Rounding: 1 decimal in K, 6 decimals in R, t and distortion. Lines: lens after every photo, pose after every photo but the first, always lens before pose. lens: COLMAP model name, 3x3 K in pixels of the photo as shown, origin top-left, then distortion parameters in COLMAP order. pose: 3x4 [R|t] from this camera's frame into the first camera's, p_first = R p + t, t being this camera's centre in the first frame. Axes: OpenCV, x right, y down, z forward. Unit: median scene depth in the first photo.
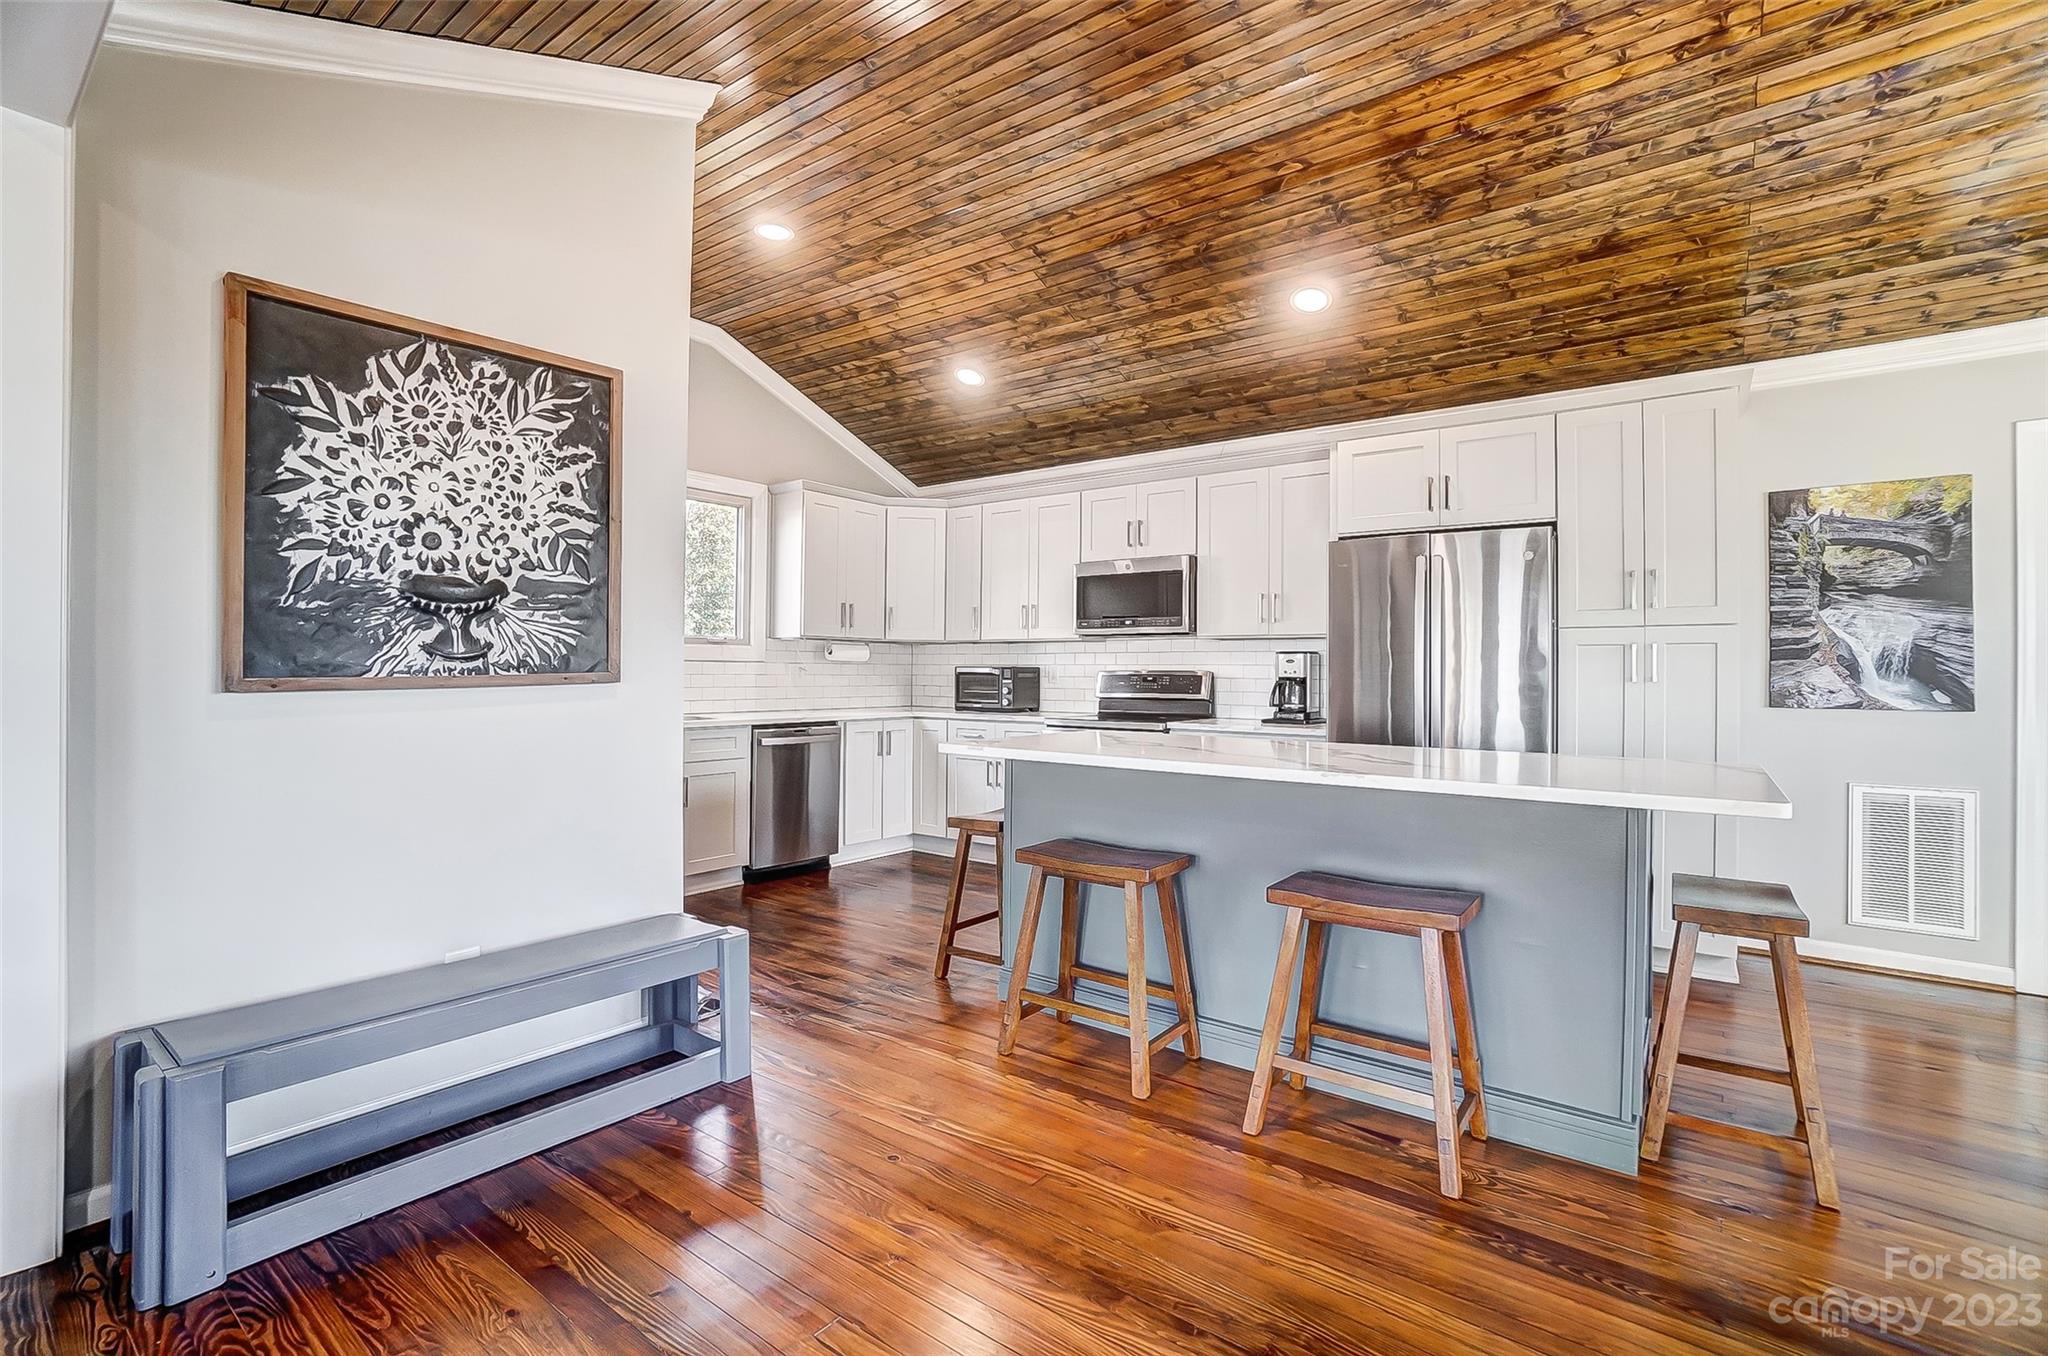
lens RADIAL K [[910.6, 0, 1016.5], [0, 910.6, 663.9], [0, 0, 1]] dist [-0.058010, 0.023195]
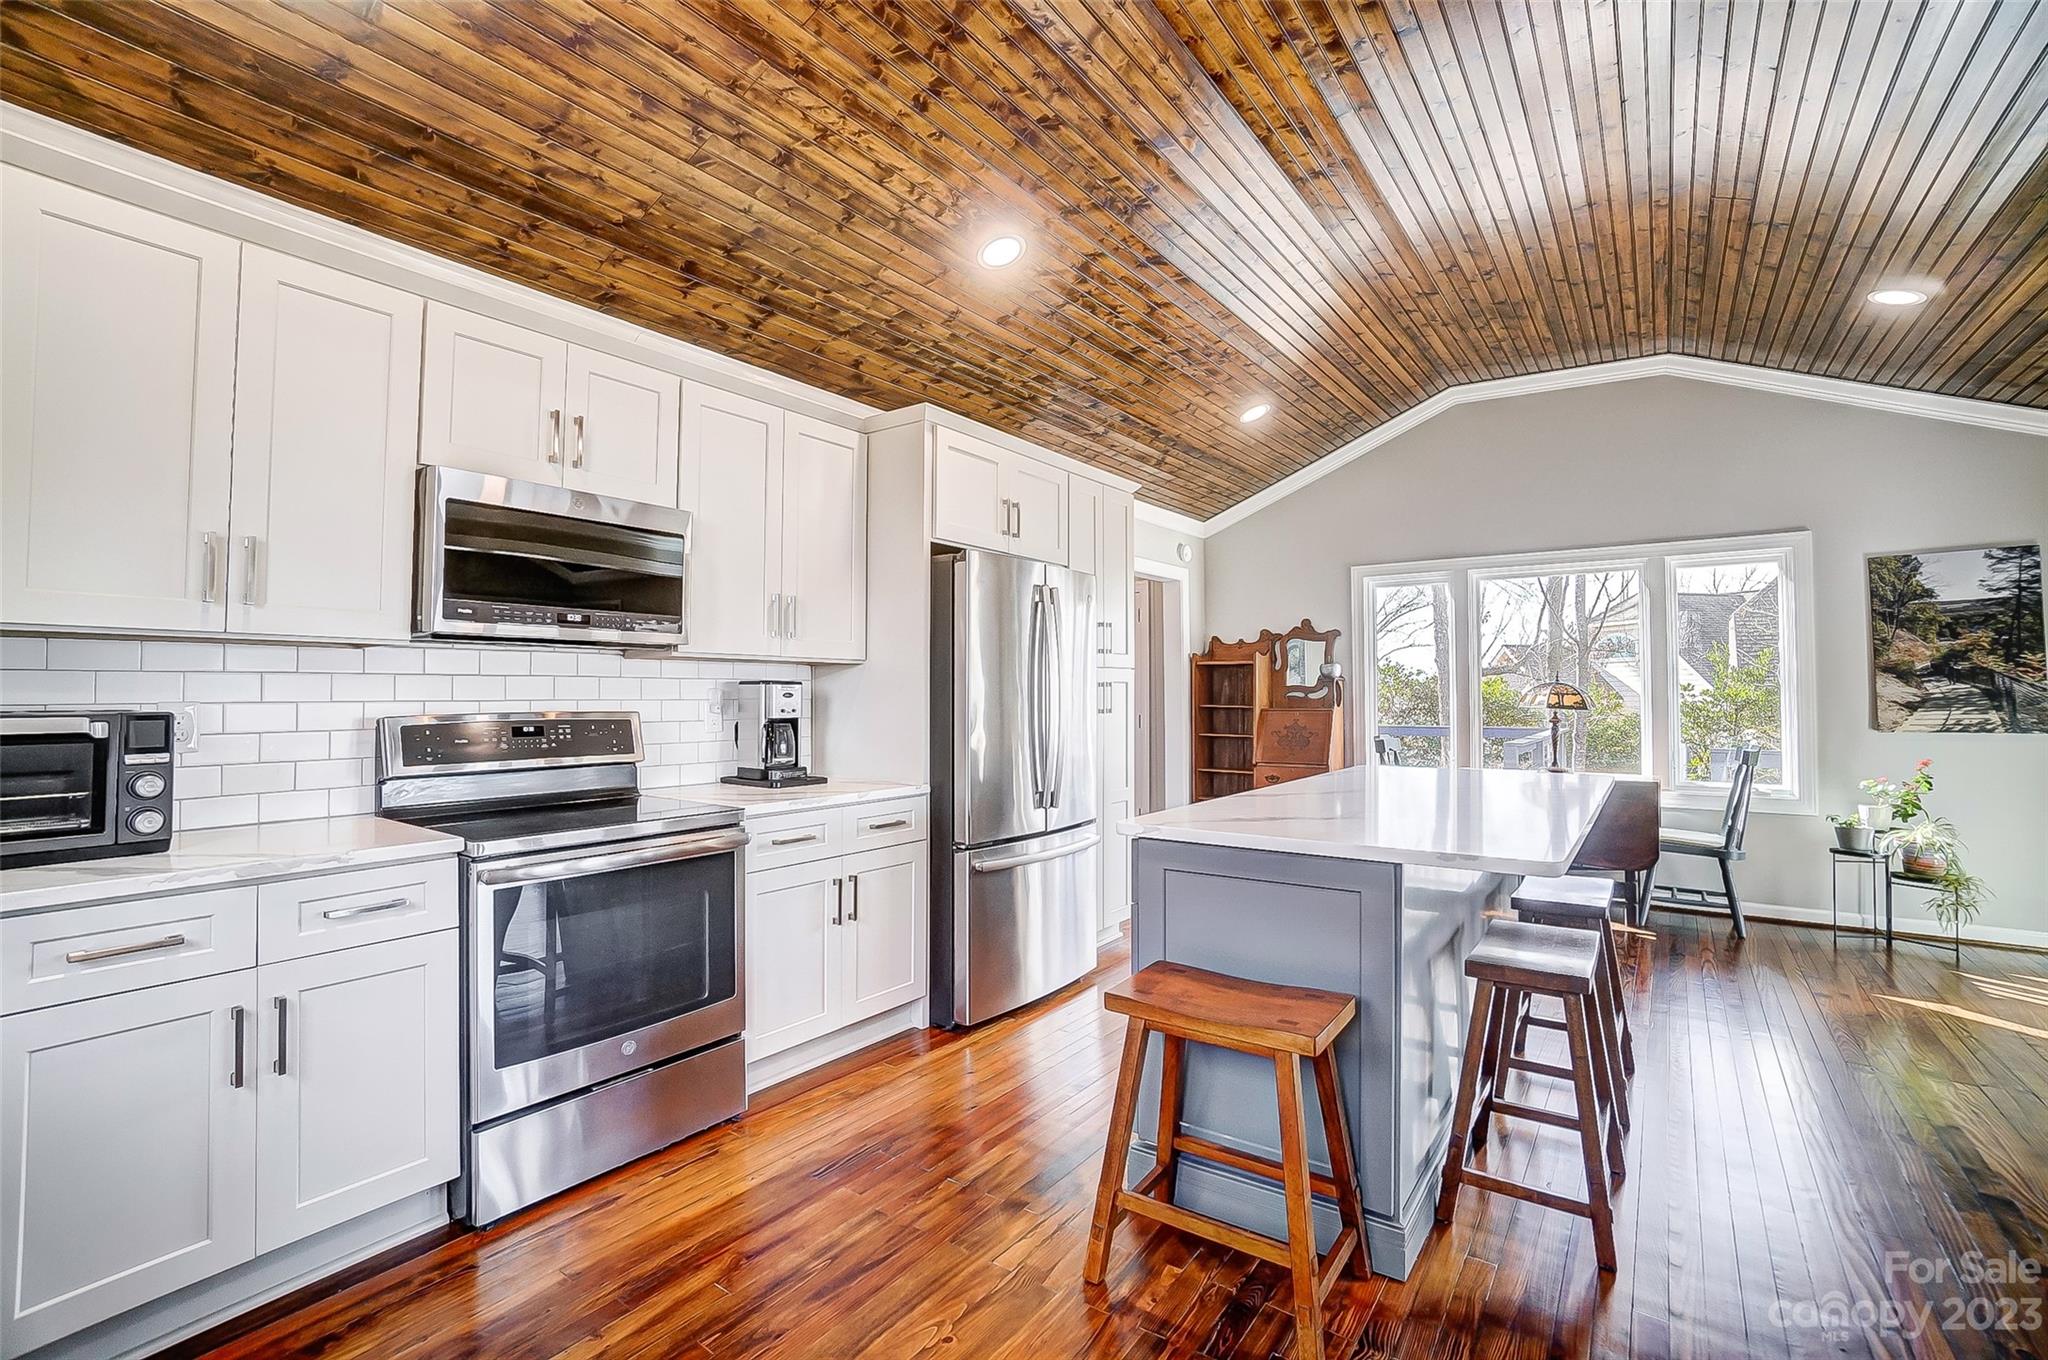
lens RADIAL K [[910.6, 0, 1016.5], [0, 910.6, 665.9], [0, 0, 1]] dist [-0.058010, 0.023195]
pose [[-0.020500, 0.024520, 0.999489, -0.553159], [-0.004885, 0.999685, -0.024625, -0.012412], [-0.999778, -0.005387, -0.020374, 1.158633]]
